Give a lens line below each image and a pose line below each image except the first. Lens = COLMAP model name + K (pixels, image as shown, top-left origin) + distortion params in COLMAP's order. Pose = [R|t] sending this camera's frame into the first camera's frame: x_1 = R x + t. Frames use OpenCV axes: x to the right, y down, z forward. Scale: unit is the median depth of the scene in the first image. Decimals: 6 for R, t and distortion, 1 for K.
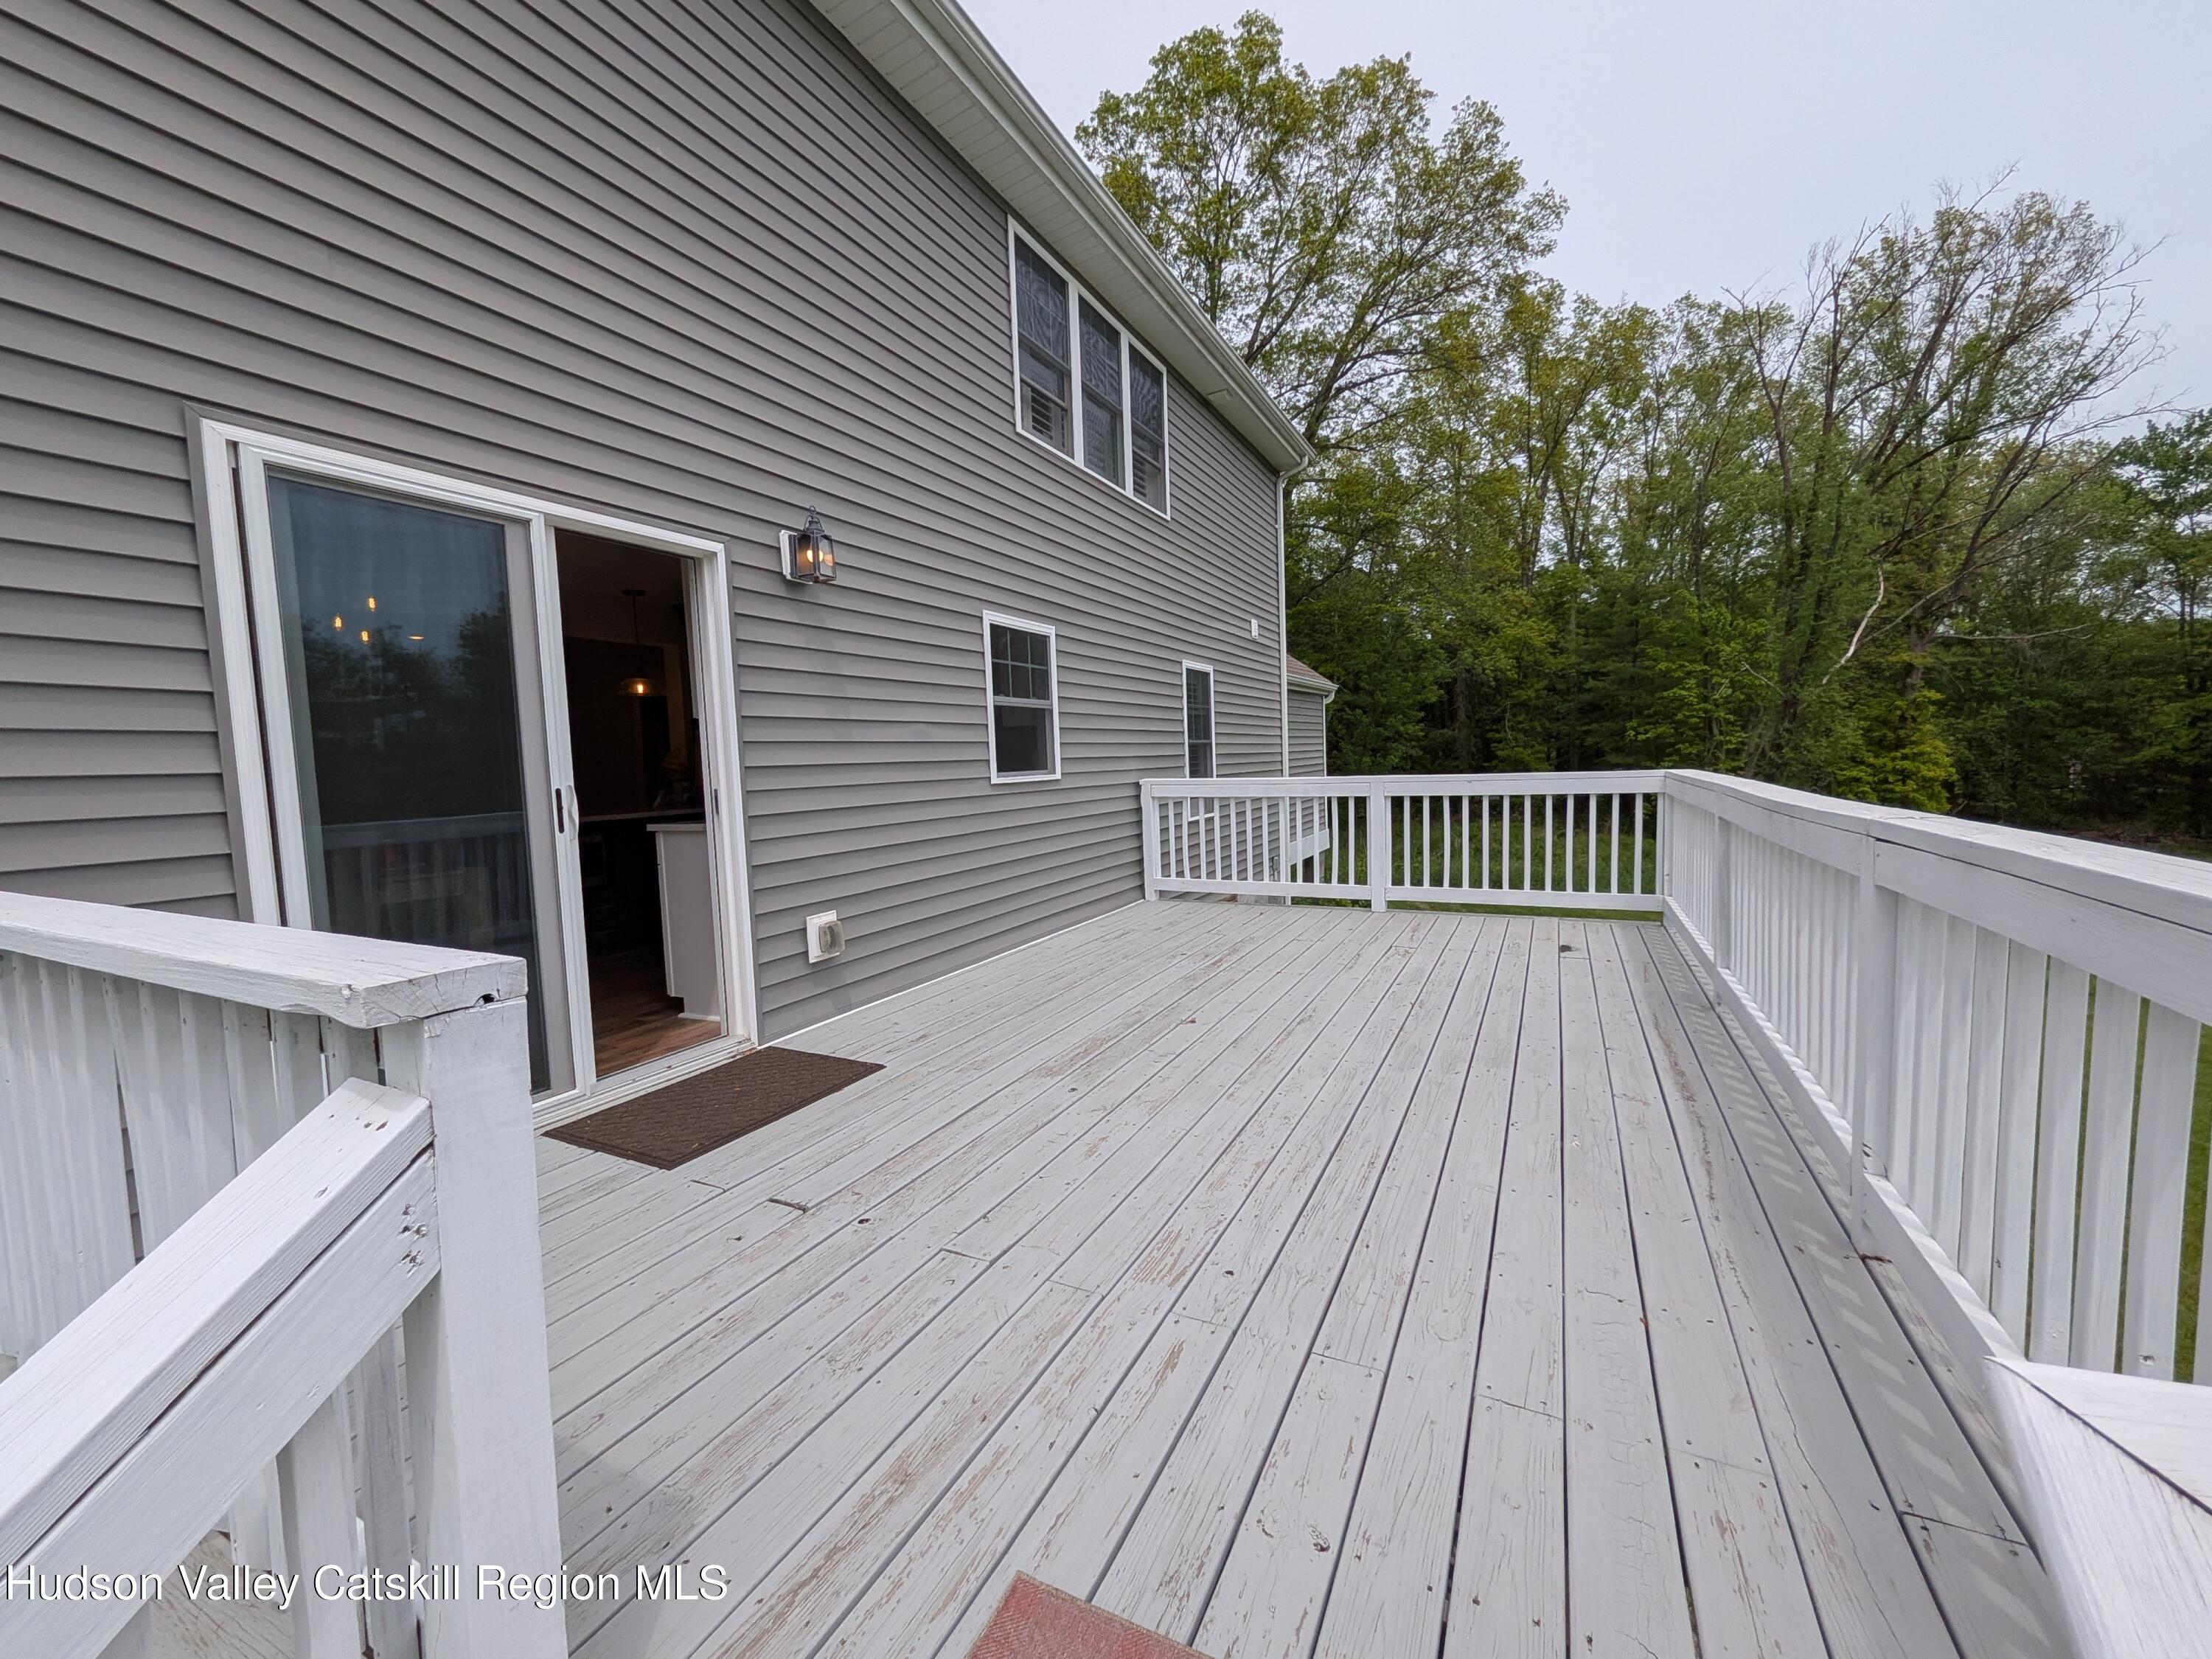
lens RADIAL K [[906.3, 0, 1117.5], [0, 906.3, 818.4], [0, 0, 1]] dist [0.006822, -0.001436]
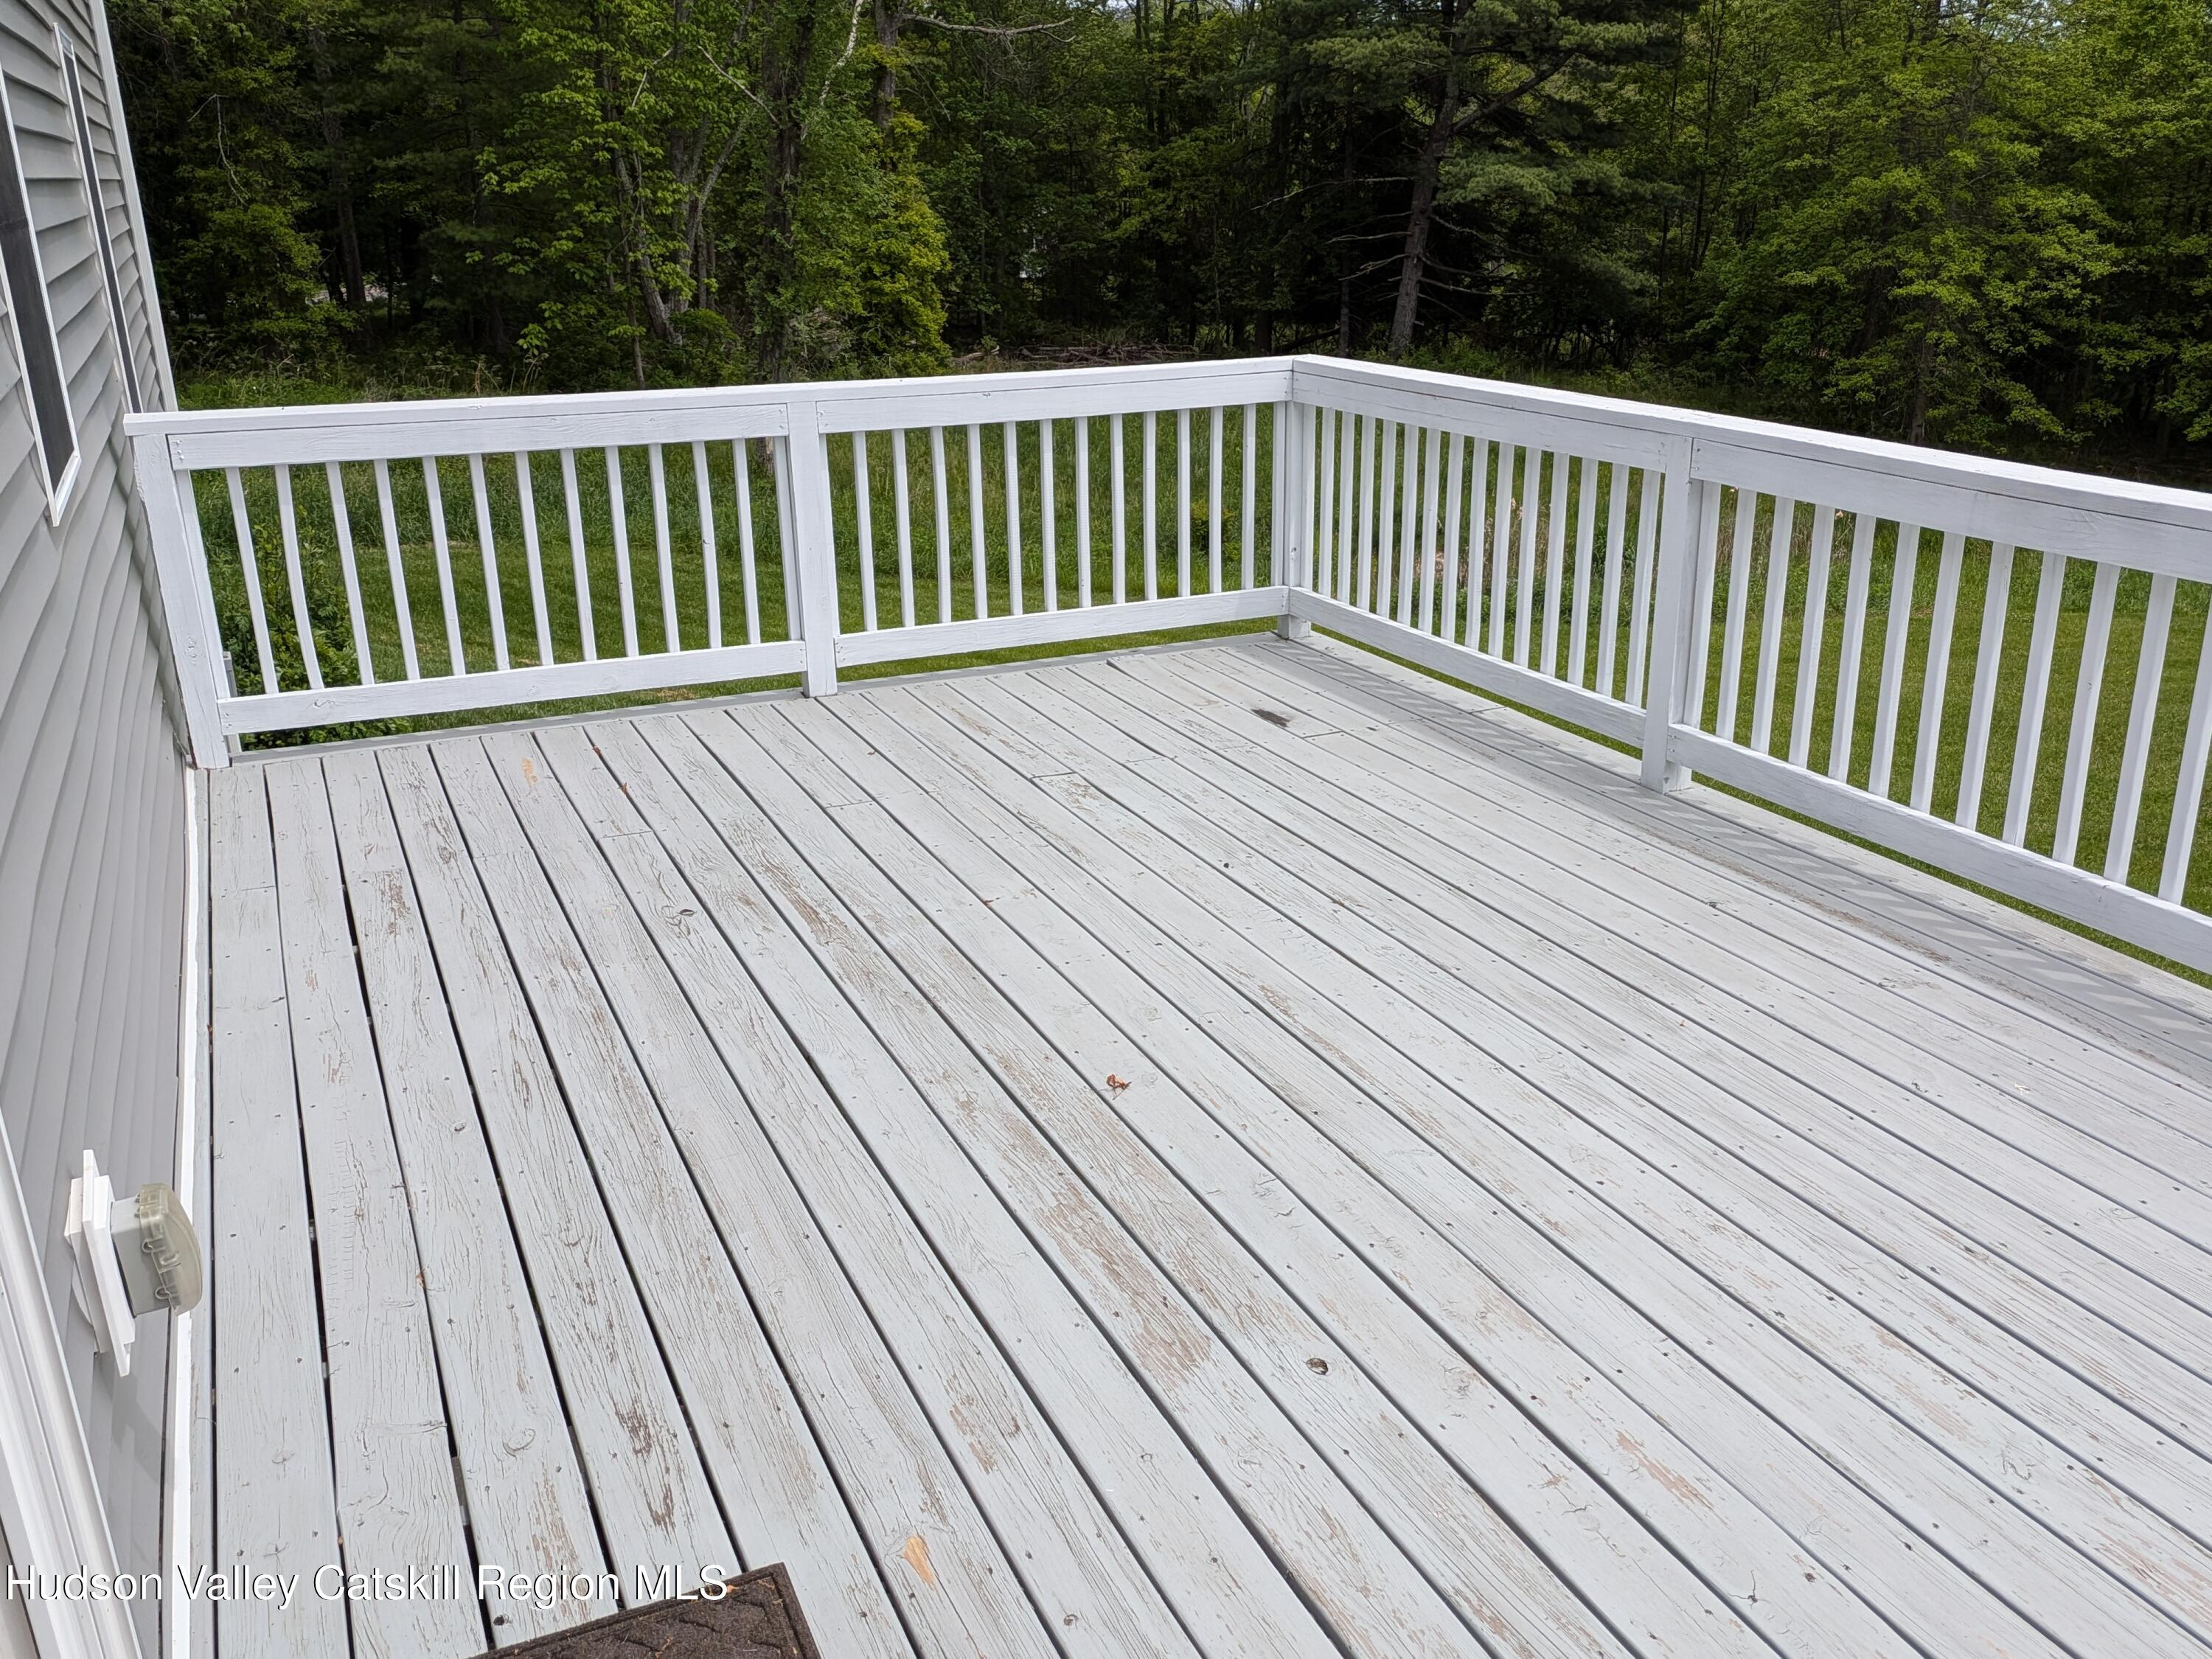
lens RADIAL K [[1864.2, 0, 1144.4], [0, 1864.2, 848.6], [0, 0, 1]] dist [0.052401, -0.082586]
pose [[0.618543, -0.244096, 0.746874, -0.551901], [0.041438, 0.959334, 0.279215, -0.129322], [-0.784657, -0.141757, 0.603505, 0.497977]]
